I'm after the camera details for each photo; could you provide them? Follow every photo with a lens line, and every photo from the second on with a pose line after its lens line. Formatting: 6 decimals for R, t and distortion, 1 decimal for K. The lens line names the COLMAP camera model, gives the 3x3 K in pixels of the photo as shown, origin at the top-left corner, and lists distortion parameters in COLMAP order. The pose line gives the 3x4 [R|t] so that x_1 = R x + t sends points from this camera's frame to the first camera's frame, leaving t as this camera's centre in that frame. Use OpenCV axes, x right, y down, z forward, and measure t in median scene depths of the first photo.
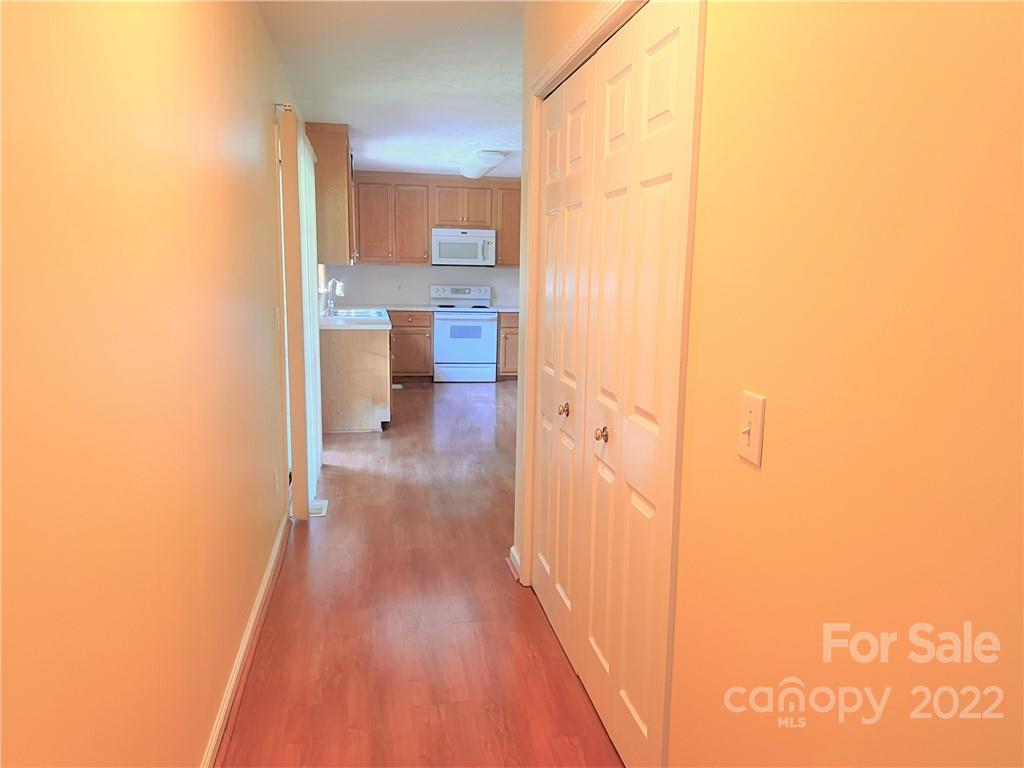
lens RADIAL K [[783.0, 0, 512.0], [0, 783.0, 384.0], [0, 0, 1]] dist [0.158609, -0.070981]
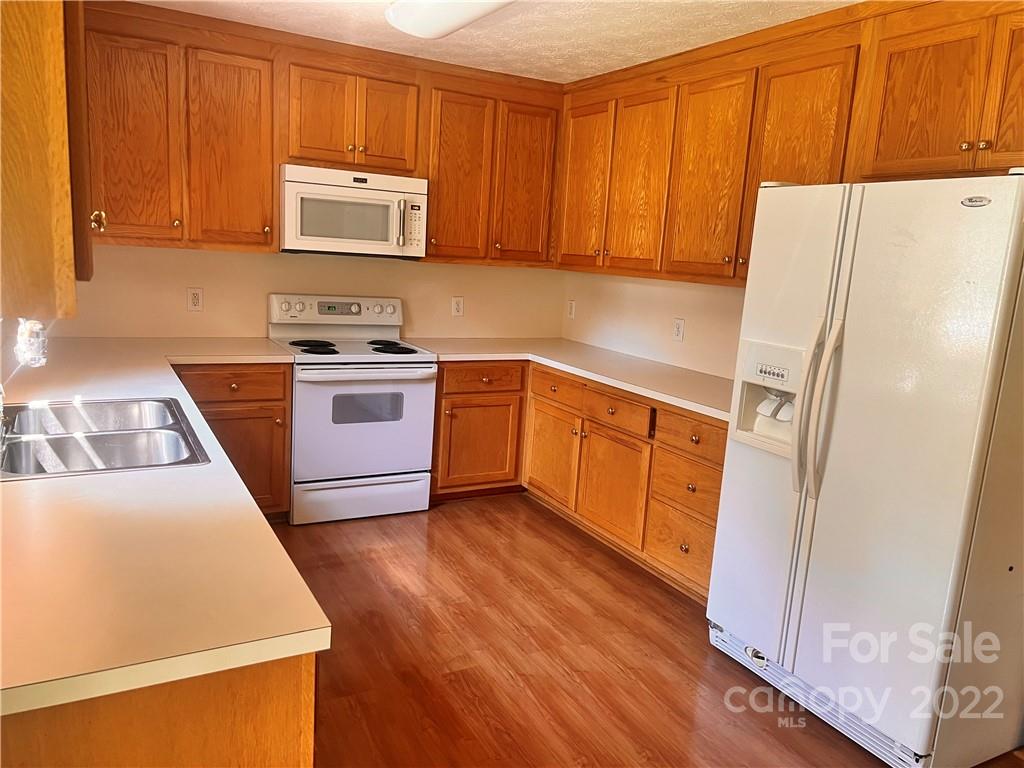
lens RADIAL K [[766.1, 0, 512.0], [0, 766.1, 384.0], [0, 0, 1]] dist [0.061032, -0.065647]
pose [[0.946796, -0.016629, 0.321404, -0.119573], [0.001456, 0.998875, 0.047393, -0.099432], [-0.321831, -0.044404, 0.945755, 0.565227]]
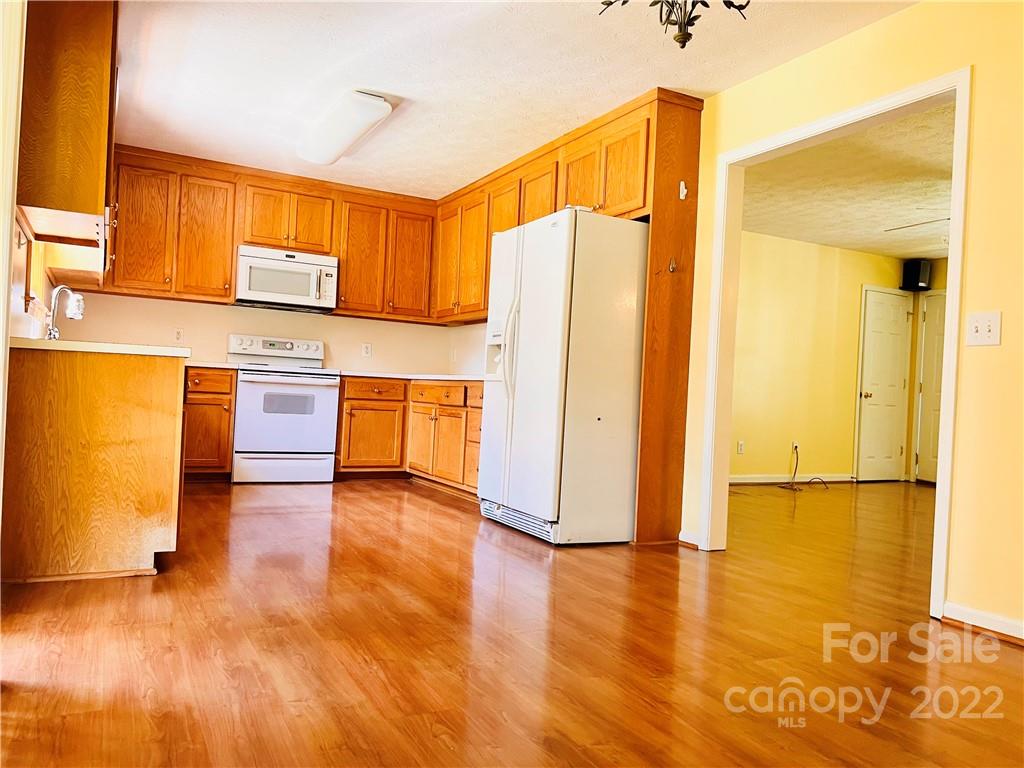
lens RADIAL K [[766.1, 0, 512.0], [0, 766.1, 384.0], [0, 0, 1]] dist [0.061032, -0.065647]
pose [[0.952787, 0.031423, 0.302009, -0.075543], [0.014374, 0.988848, -0.148232, 0.013852], [-0.303299, 0.145575, 0.941710, 0.345261]]
